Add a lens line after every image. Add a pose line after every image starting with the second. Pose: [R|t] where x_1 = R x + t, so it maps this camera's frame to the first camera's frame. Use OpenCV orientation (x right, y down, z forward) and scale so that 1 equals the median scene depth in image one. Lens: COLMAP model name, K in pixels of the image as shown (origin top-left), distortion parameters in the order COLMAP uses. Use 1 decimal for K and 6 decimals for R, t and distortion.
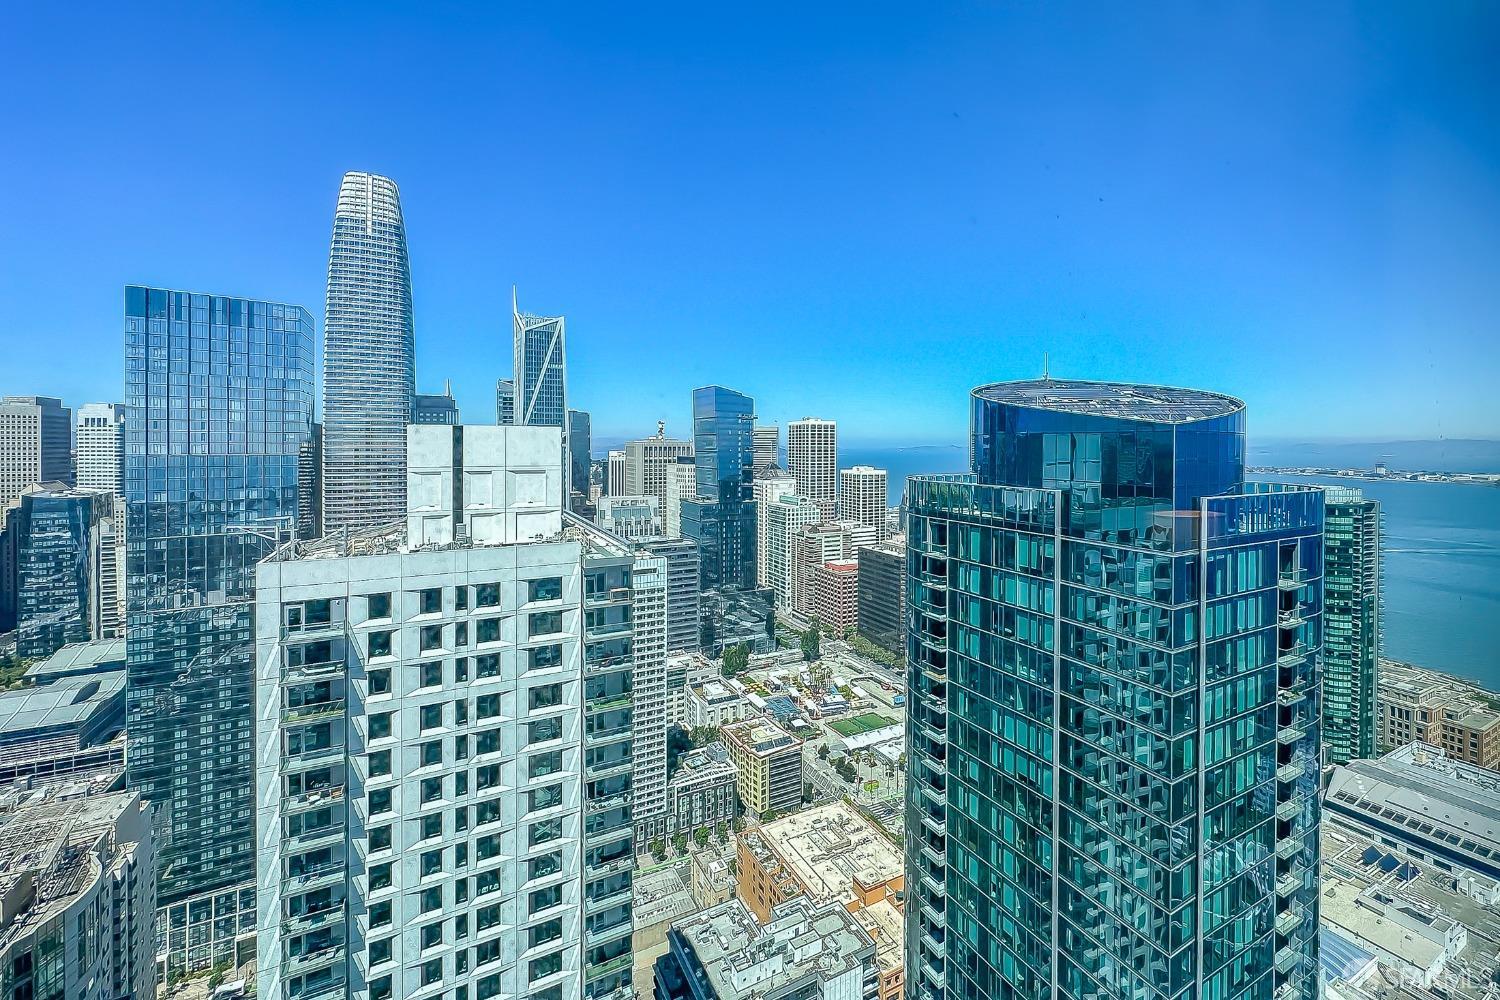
lens RADIAL K [[649.6, 0, 820.8], [0, 649.6, 451.6], [0, 0, 1]] dist [-0.003859, -0.000061]
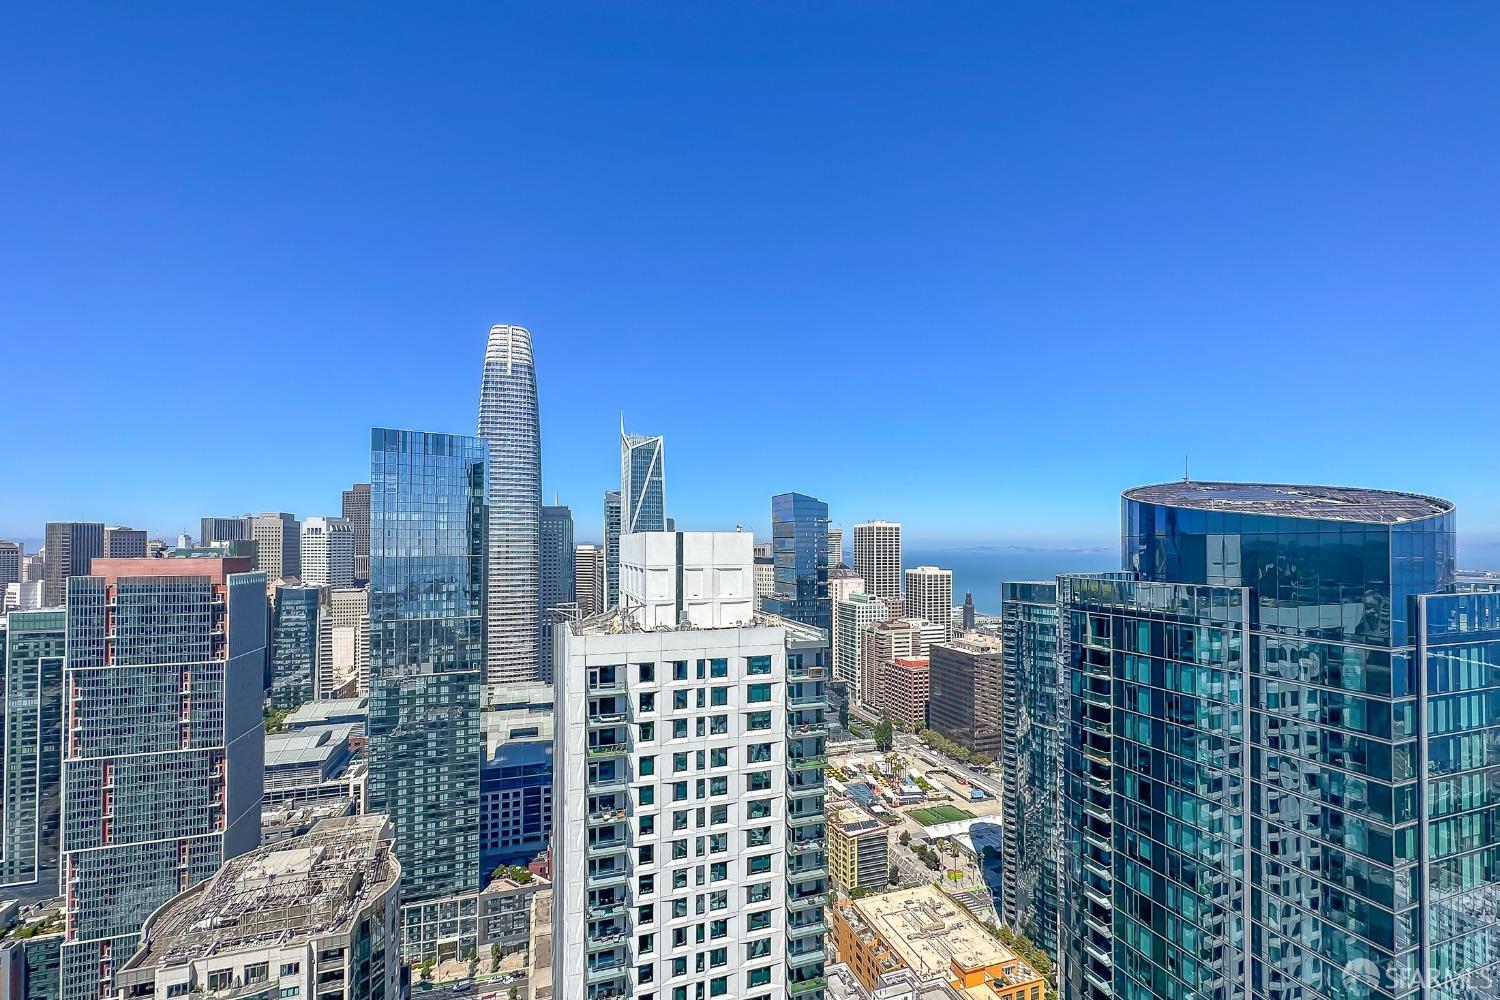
lens RADIAL K [[605.5, 0, 755.3], [0, 605.5, 539.9], [0, 0, 1]] dist [-0.003937, 0.000599]
pose [[0.978113, -0.007110, -0.207952, -0.167626], [0.002773, 0.999773, -0.021141, -0.000110], [0.208055, 0.020101, 0.977911, -0.110461]]
